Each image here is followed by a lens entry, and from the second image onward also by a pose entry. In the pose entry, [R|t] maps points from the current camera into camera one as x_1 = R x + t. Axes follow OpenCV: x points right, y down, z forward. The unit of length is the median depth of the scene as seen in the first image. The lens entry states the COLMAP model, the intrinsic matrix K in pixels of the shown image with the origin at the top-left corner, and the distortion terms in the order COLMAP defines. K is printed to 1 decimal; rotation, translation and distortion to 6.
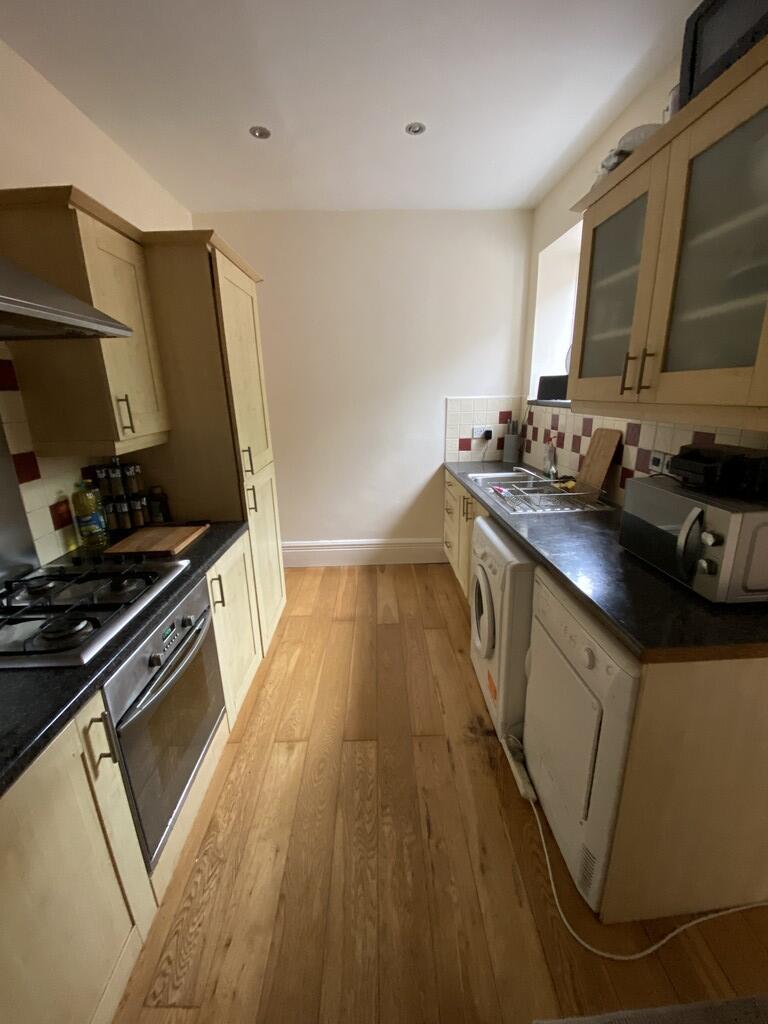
lens RADIAL K [[413.1, 0, 384.9], [0, 413.1, 508.3], [0, 0, 1]] dist [0.015543, -0.019725]
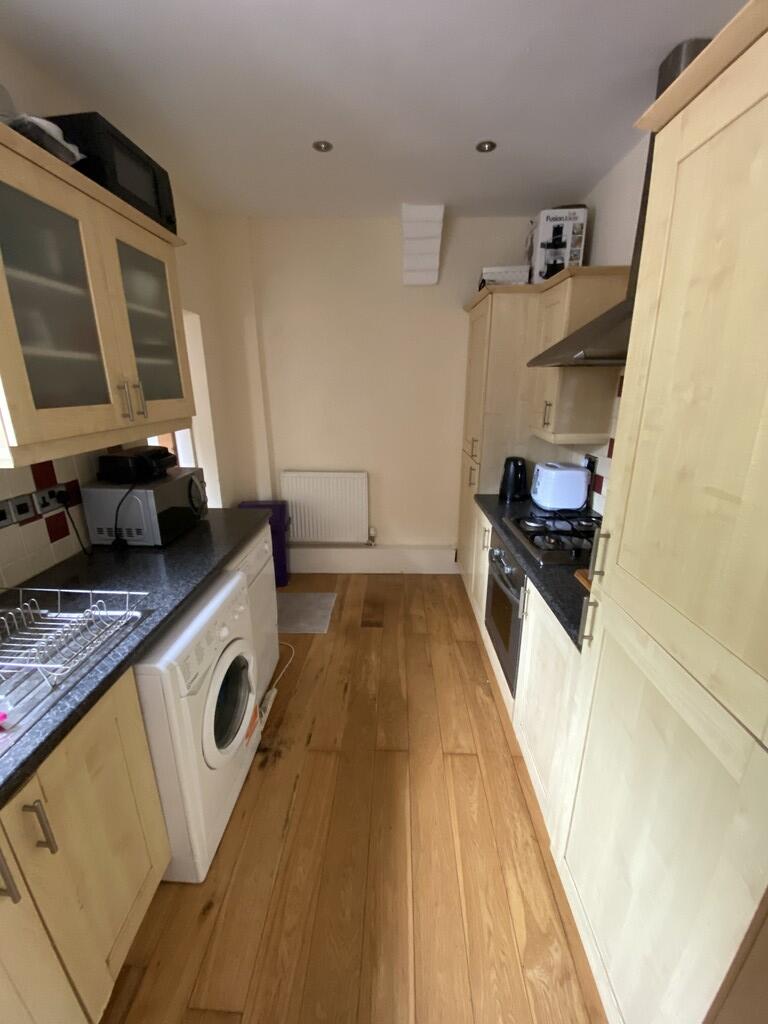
lens RADIAL K [[413.1, 0, 384.9], [0, 413.1, 508.3], [0, 0, 1]] dist [0.015543, -0.019725]
pose [[-0.998005, 0.015575, 0.061190, -0.114753], [0.045854, 0.844996, 0.532804, -0.484790], [-0.043407, 0.534547, -0.844024, 1.546926]]
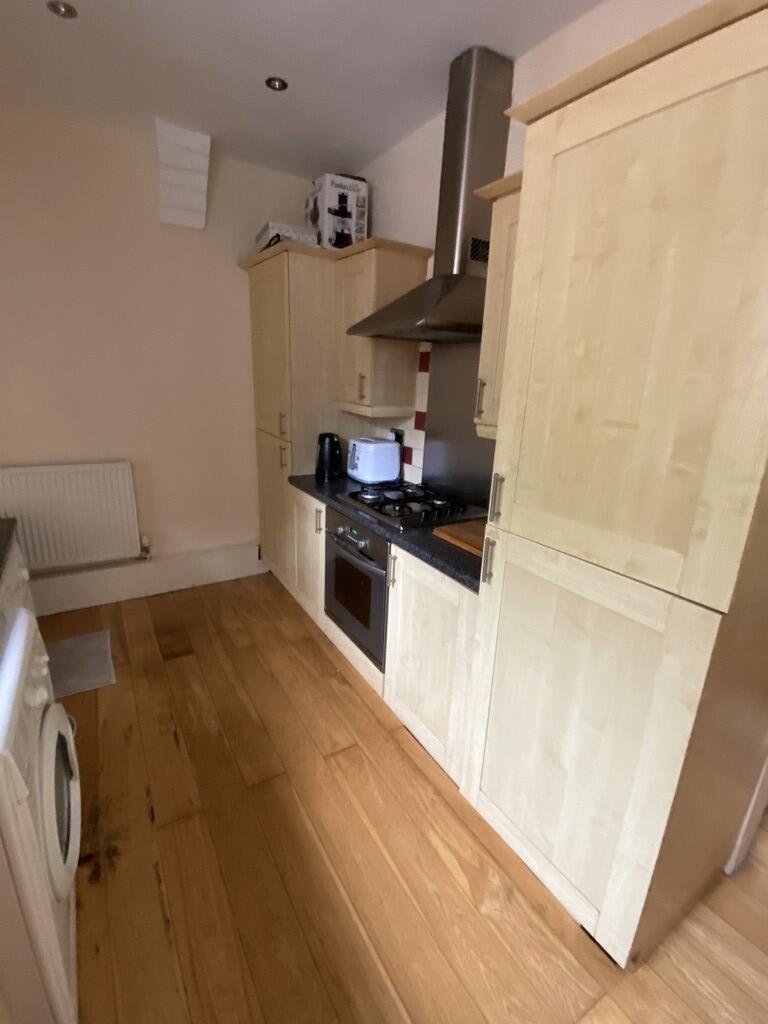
lens RADIAL K [[462.3, 0, 385.8], [0, 462.3, 508.6], [0, 0, 1]] dist [0.026869, -0.026280]
pose [[-0.860858, 0.133468, -0.491029, 0.124908], [-0.154353, 0.851026, 0.501927, -0.431882], [0.484869, 0.507880, -0.712011, 1.520993]]
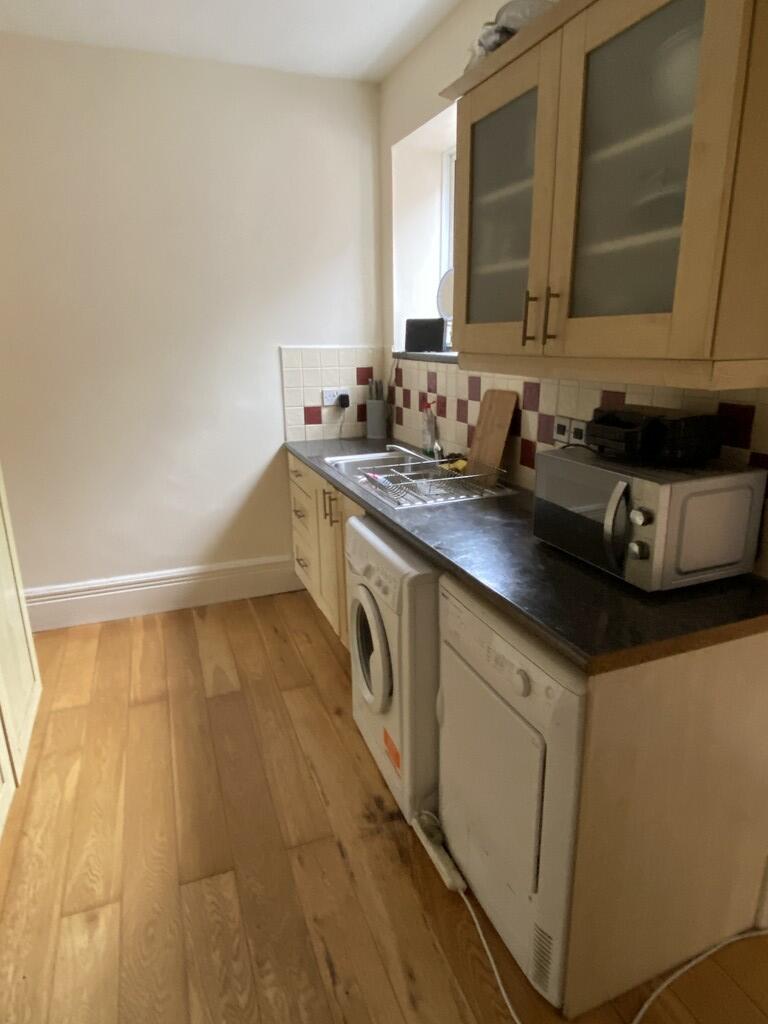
lens RADIAL K [[611.7, 0, 389.1], [0, 611.7, 513.1], [0, 0, 1]] dist [0.046315, -0.053473]
pose [[0.941179, -0.082957, 0.327568, -0.061746], [0.082180, 0.996485, 0.016240, 0.001990], [-0.327763, 0.011634, 0.944688, -0.010455]]
